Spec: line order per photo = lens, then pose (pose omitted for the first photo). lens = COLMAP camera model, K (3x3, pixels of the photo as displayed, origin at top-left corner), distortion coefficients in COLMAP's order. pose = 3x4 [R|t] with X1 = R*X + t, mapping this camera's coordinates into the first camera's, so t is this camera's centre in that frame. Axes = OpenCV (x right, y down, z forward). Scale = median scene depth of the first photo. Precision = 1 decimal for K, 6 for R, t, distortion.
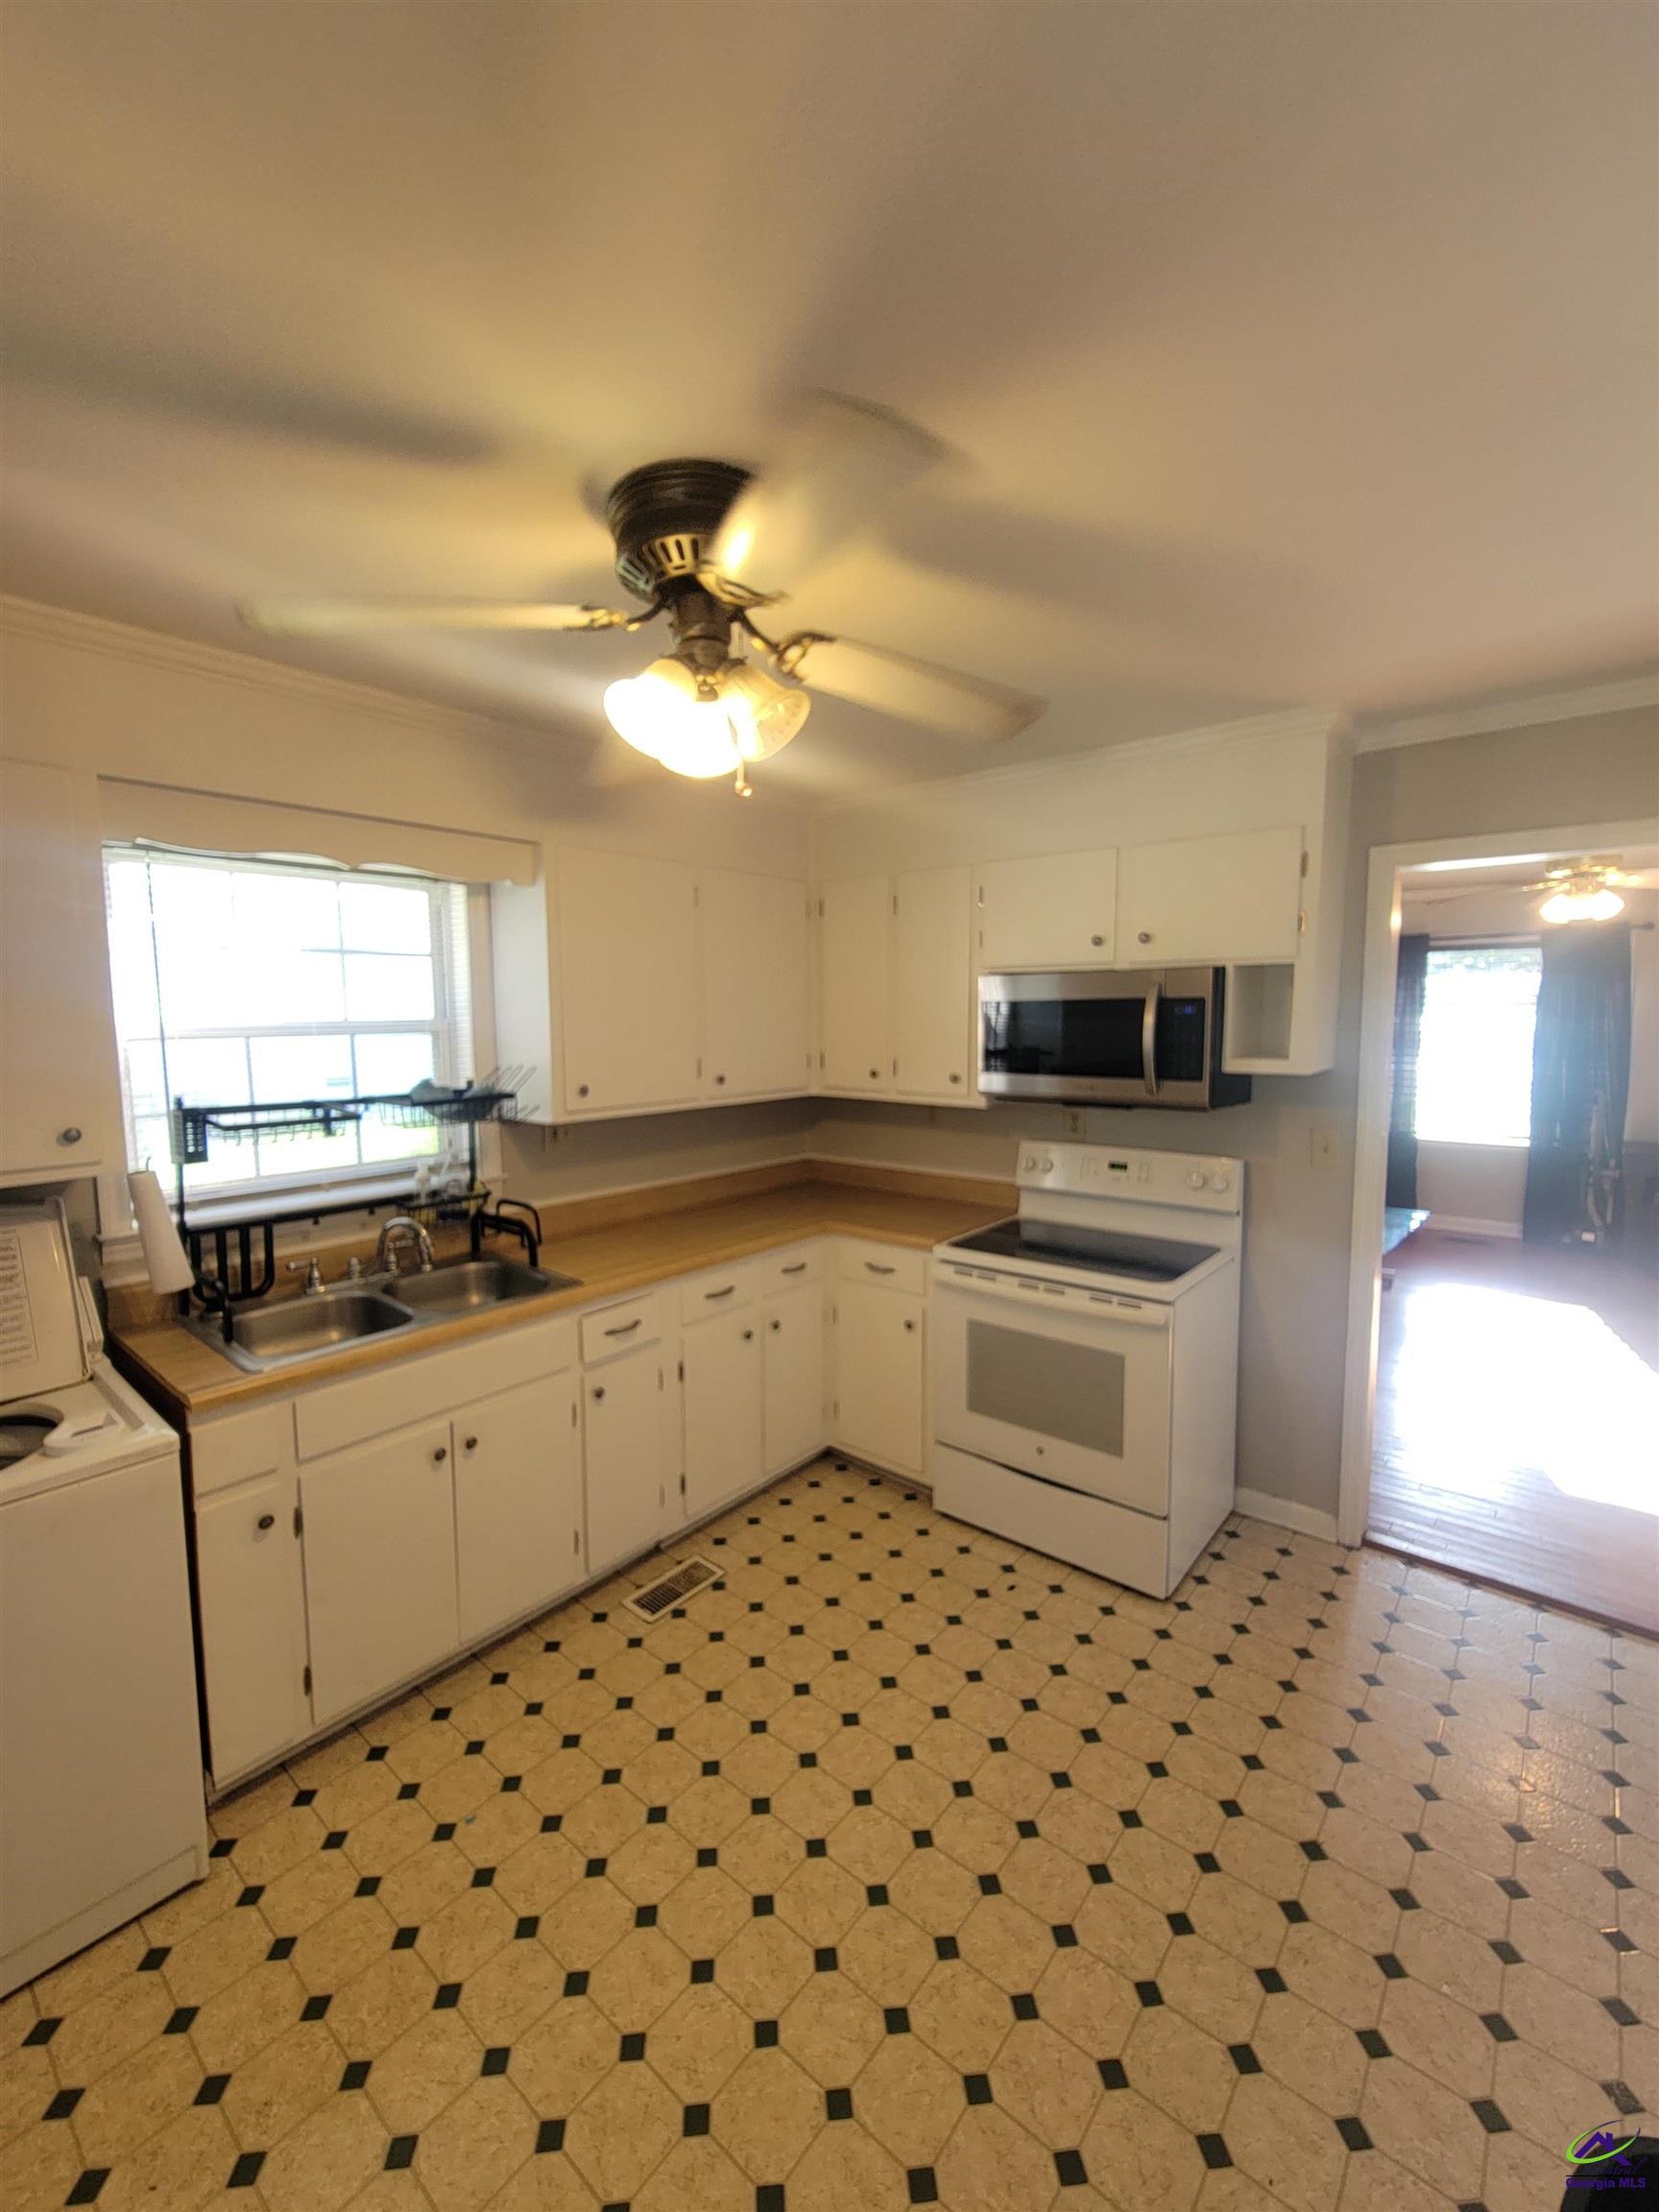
lens RADIAL K [[902.5, 0, 807.1], [0, 902.5, 1103.3], [0, 0, 1]] dist [-0.003774, 0.001799]
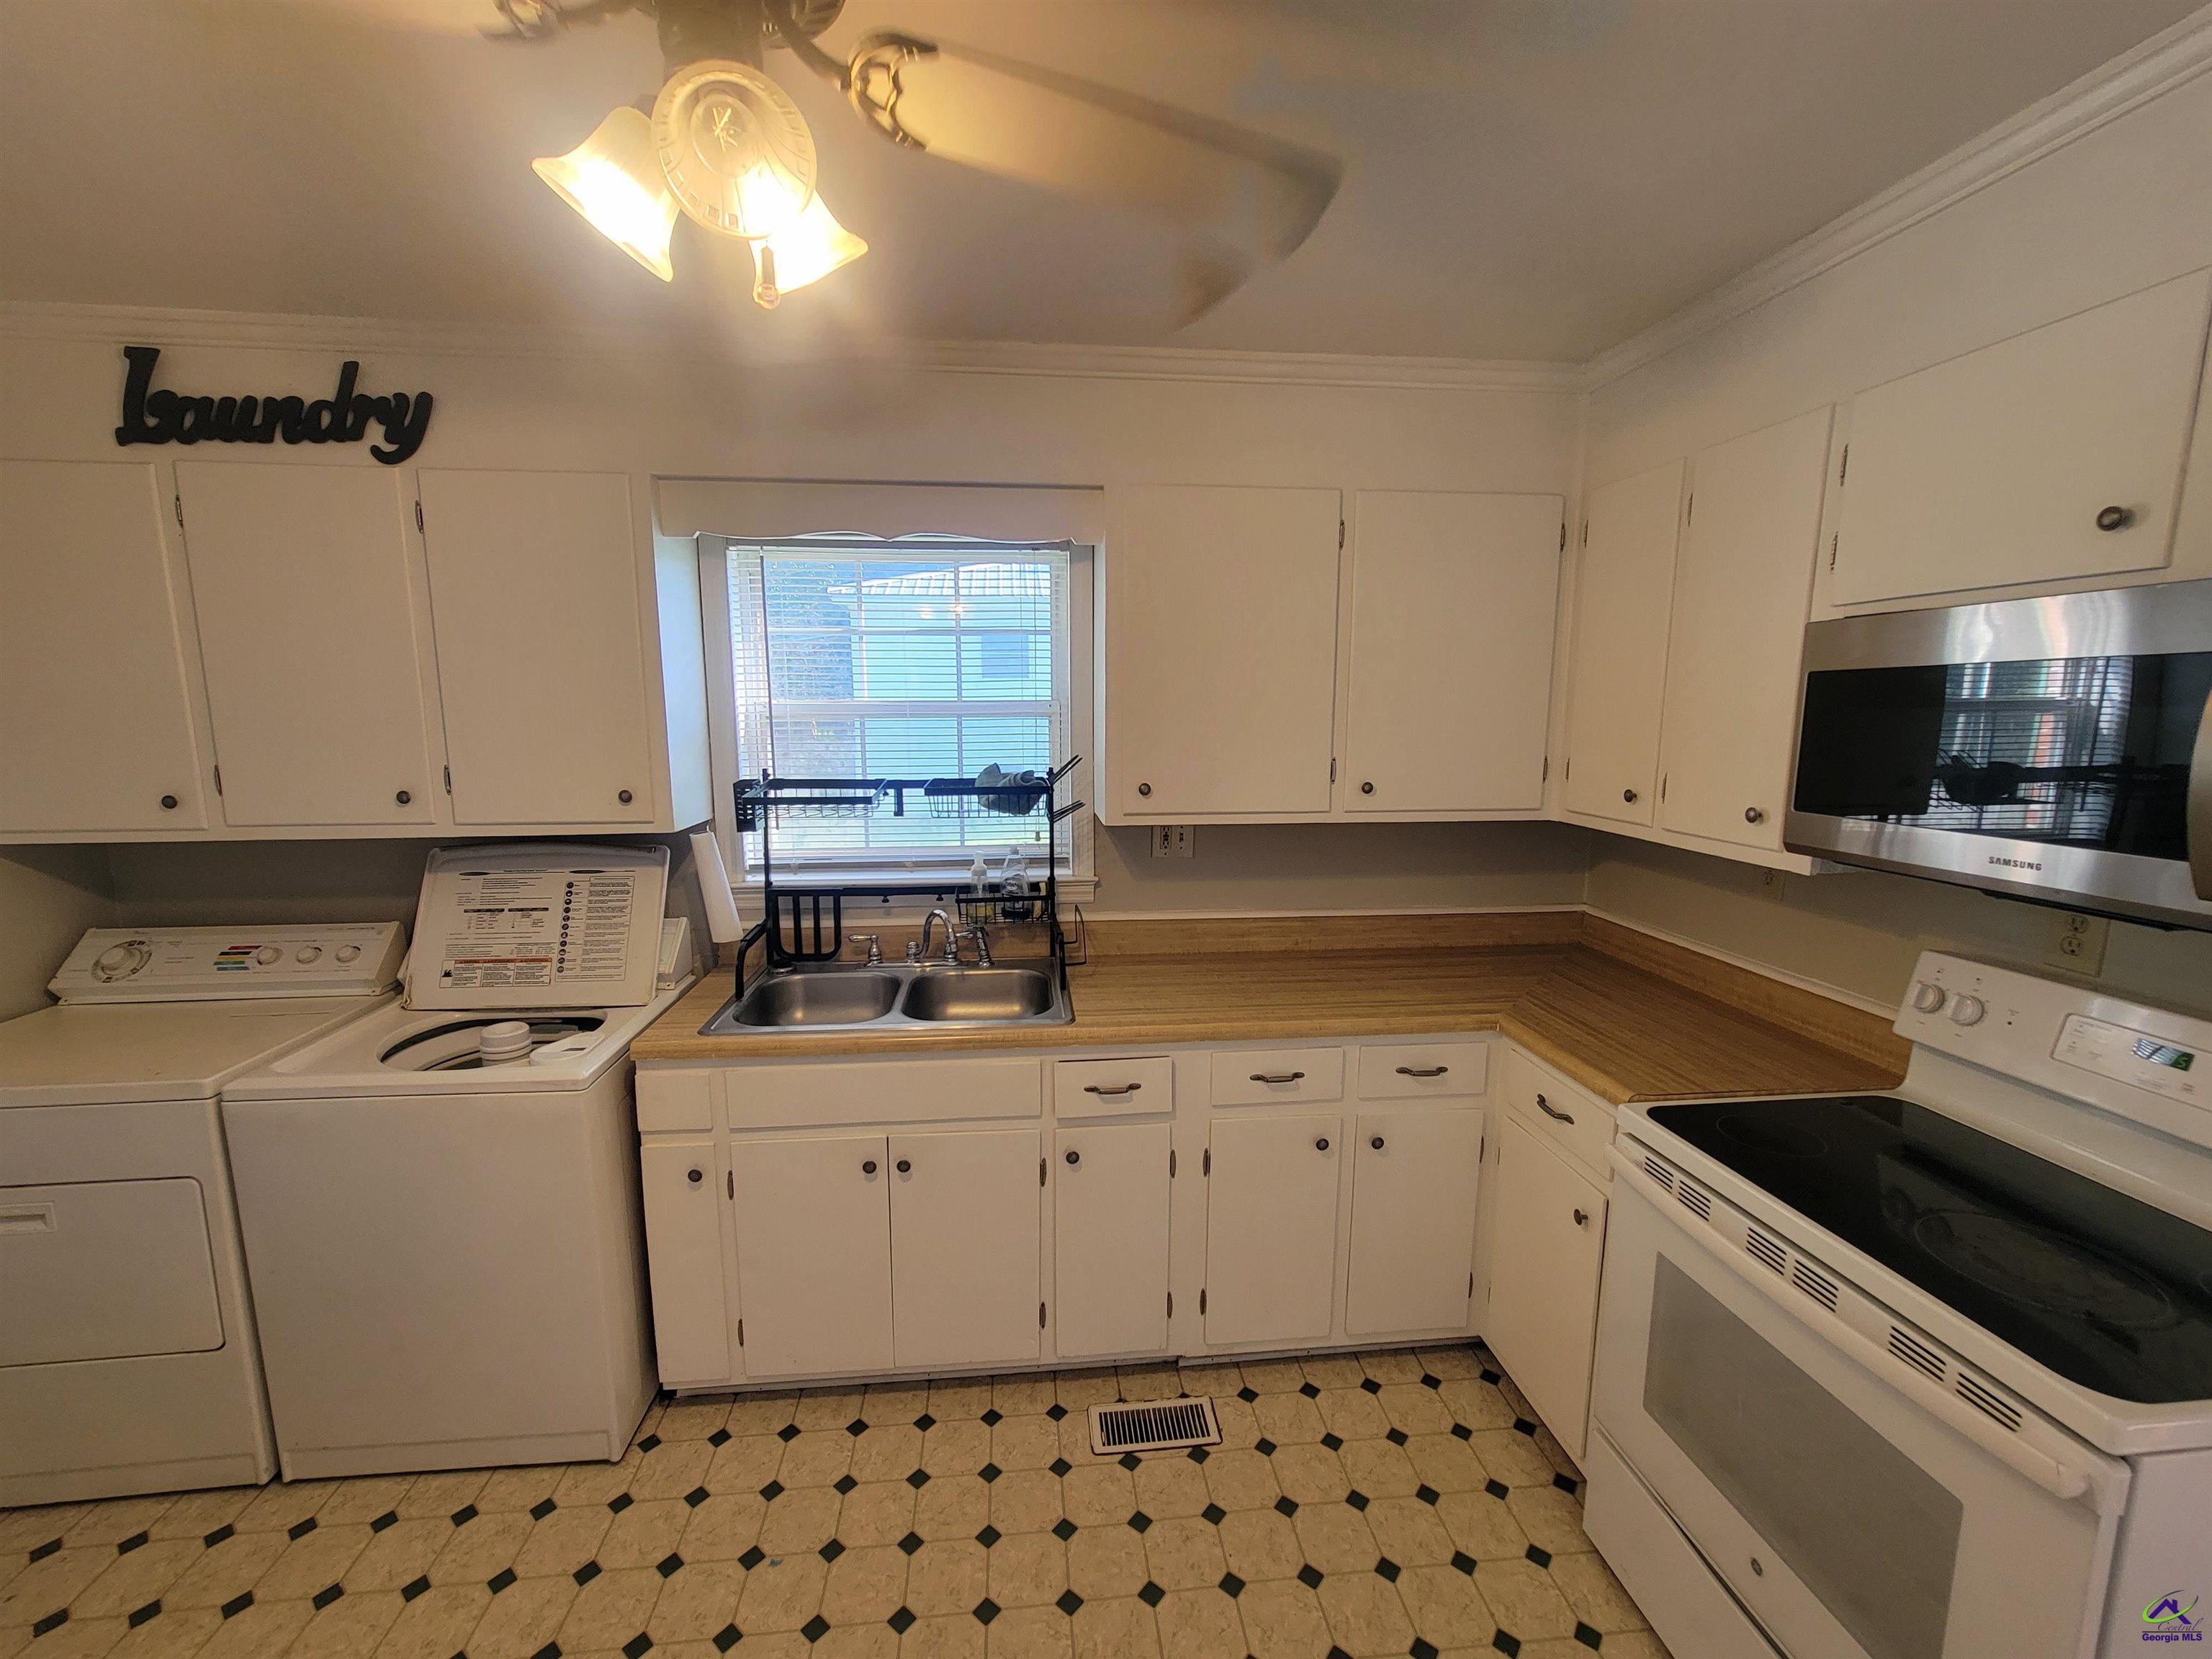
lens RADIAL K [[902.5, 0, 1102.5], [0, 902.5, 837.4], [0, 0, 1]] dist [-0.003774, 0.001799]
pose [[0.727370, 0.108388, -0.677632, 0.308529], [-0.072850, 0.994064, 0.080805, -0.037193], [0.682368, -0.009410, 0.730948, 0.405403]]
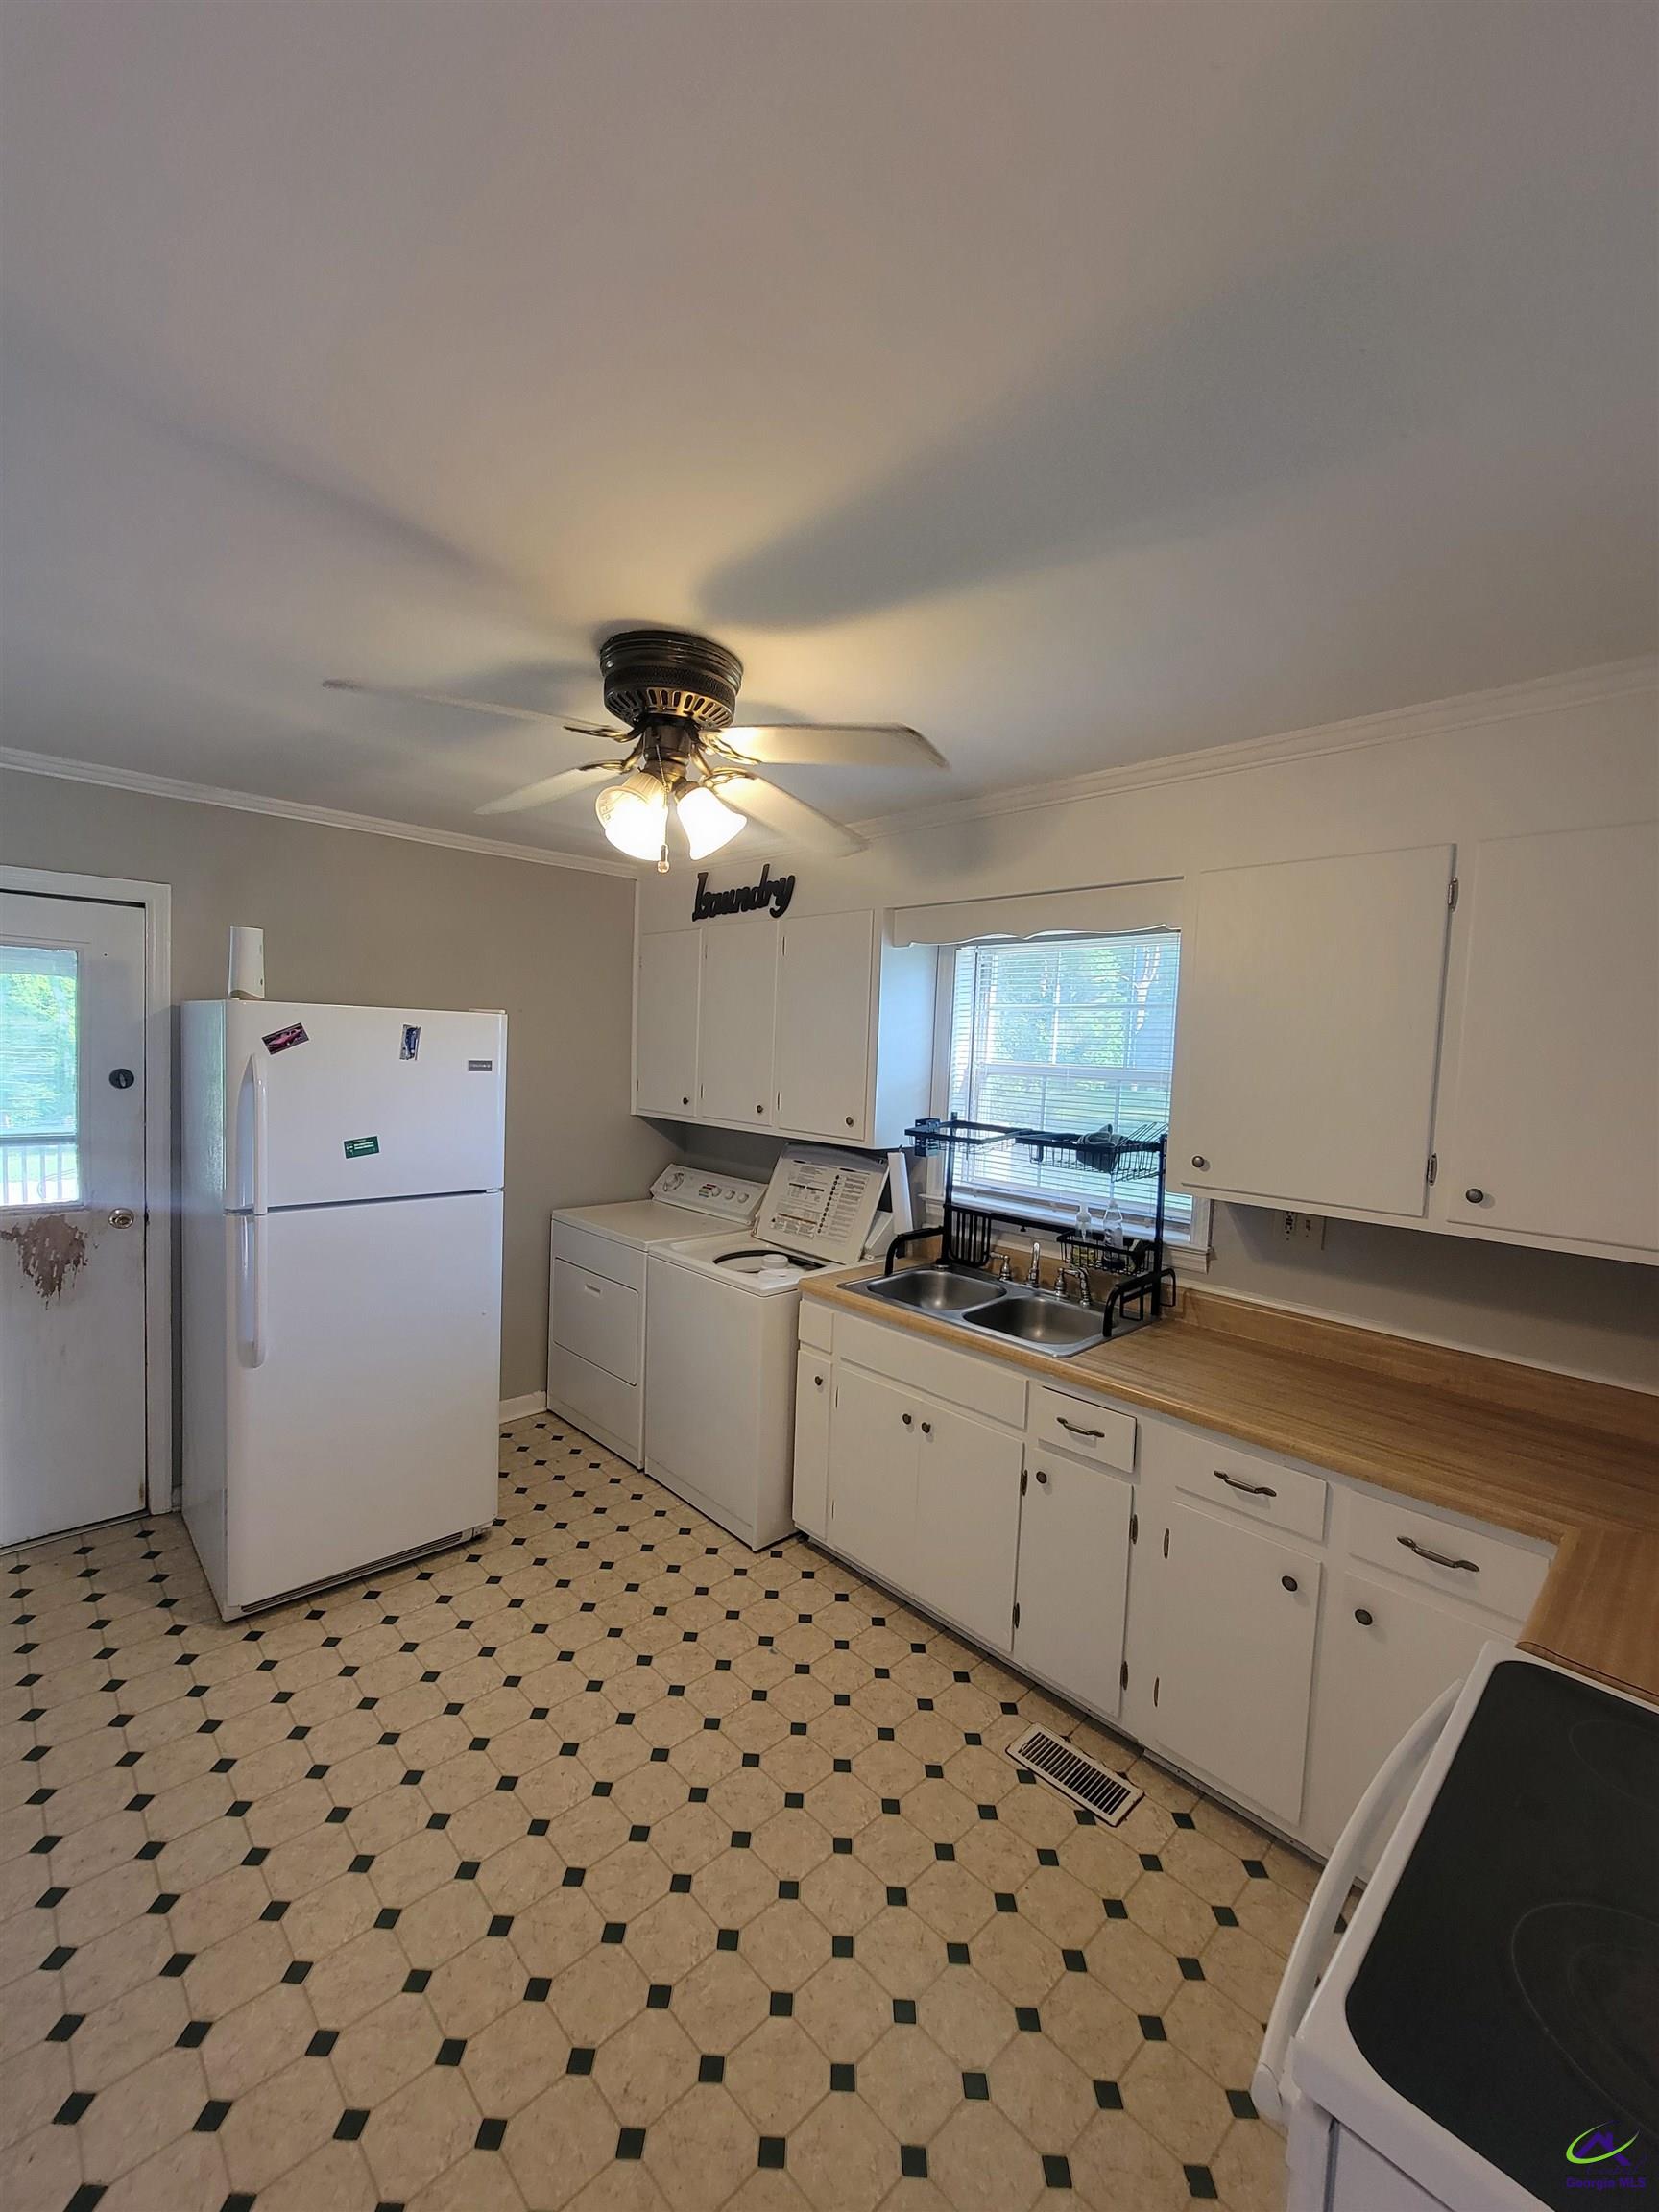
lens RADIAL K [[902.5, 0, 821.8], [0, 902.5, 1099.3], [0, 0, 1]] dist [-0.003774, 0.001799]
pose [[-0.093087, 0.066052, -0.993465, 0.655850], [-0.134306, 0.987845, 0.078263, -0.096634], [0.986558, 0.140713, -0.083085, 0.777962]]
